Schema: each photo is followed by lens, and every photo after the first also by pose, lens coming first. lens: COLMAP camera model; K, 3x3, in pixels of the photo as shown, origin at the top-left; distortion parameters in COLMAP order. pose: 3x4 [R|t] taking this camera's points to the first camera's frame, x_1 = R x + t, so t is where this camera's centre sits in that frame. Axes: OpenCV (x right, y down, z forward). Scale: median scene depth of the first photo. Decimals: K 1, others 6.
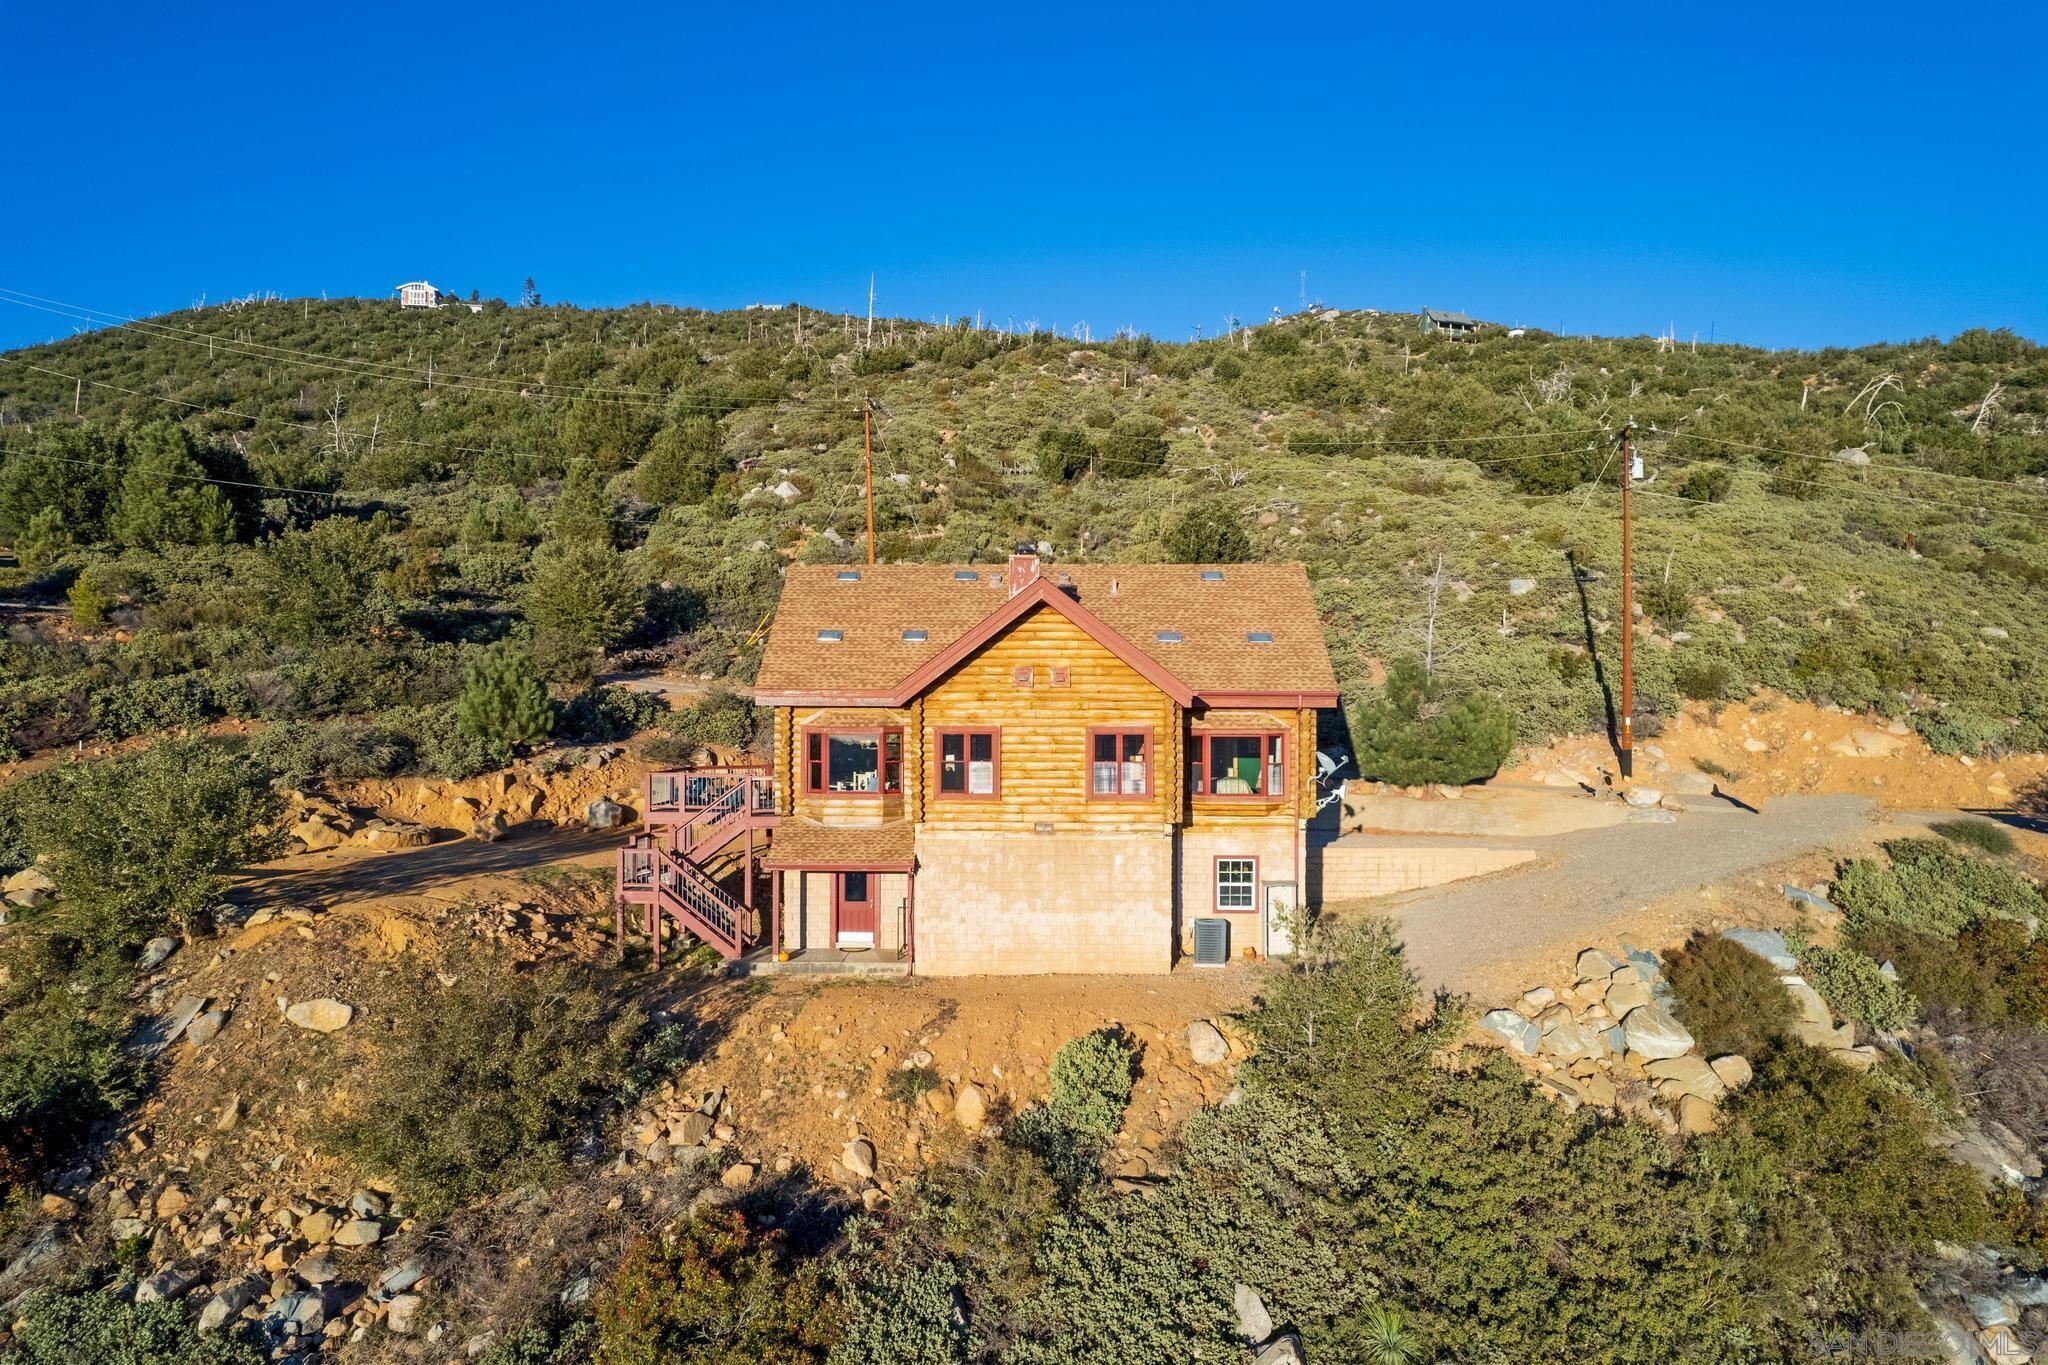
lens RADIAL K [[1313.8, 0, 1066.8], [0, 1313.8, 652.4], [0, 0, 1]] dist [-0.056940, 0.041431]
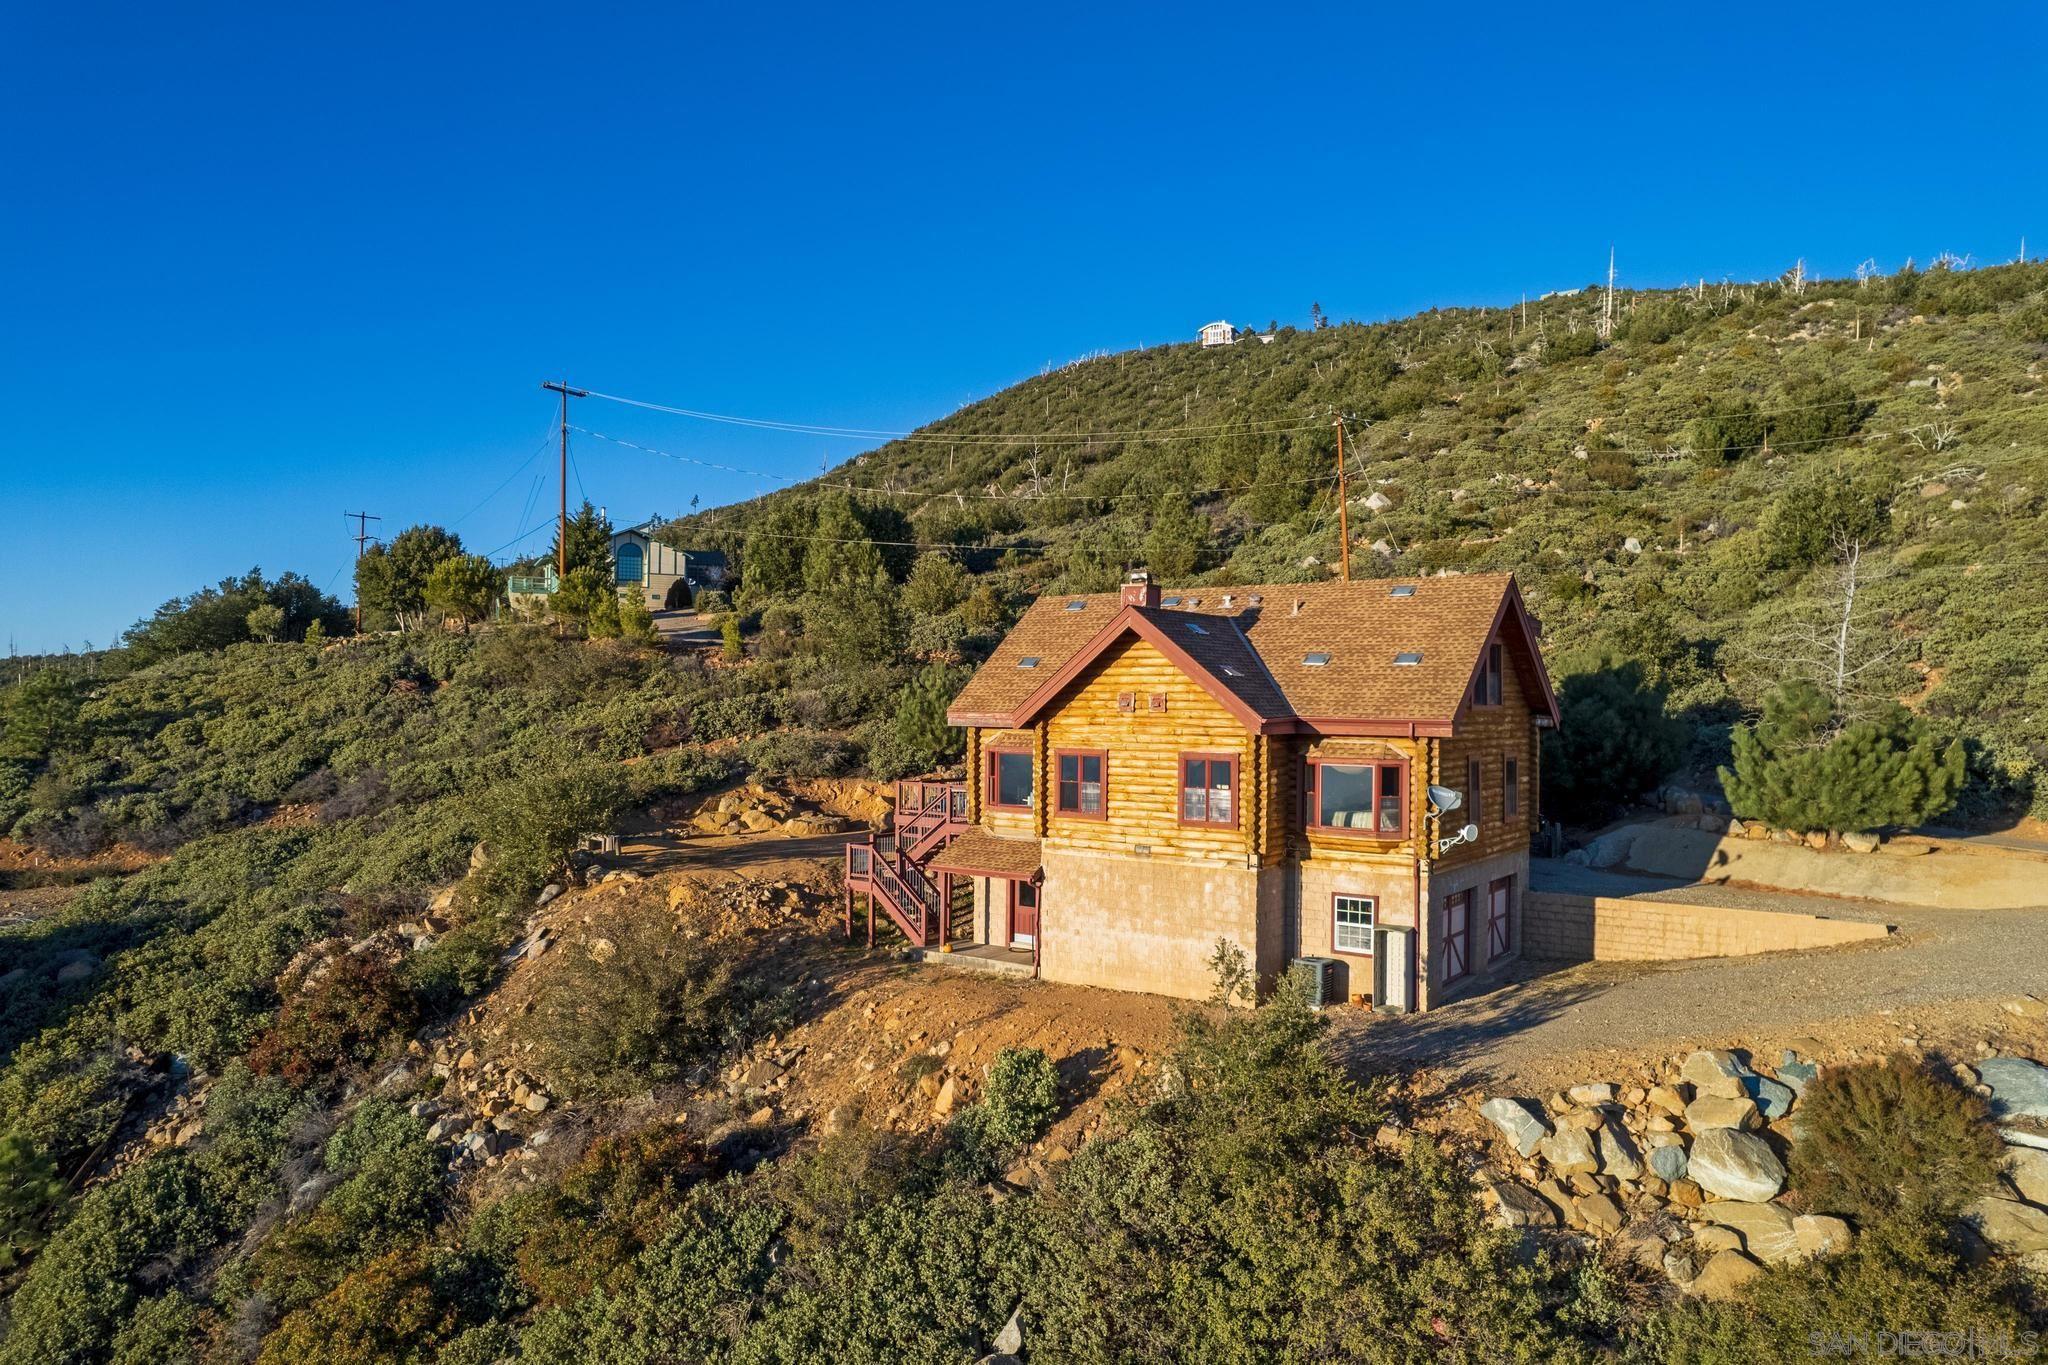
lens RADIAL K [[1313.8, 0, 1013.6], [0, 1313.8, 678.0], [0, 0, 1]] dist [-0.056940, 0.041431]
pose [[0.819365, -0.006322, -0.573238, 0.464828], [0.014071, 0.999860, 0.009086, -0.010656], [0.573100, -0.015511, 0.819339, 0.102050]]
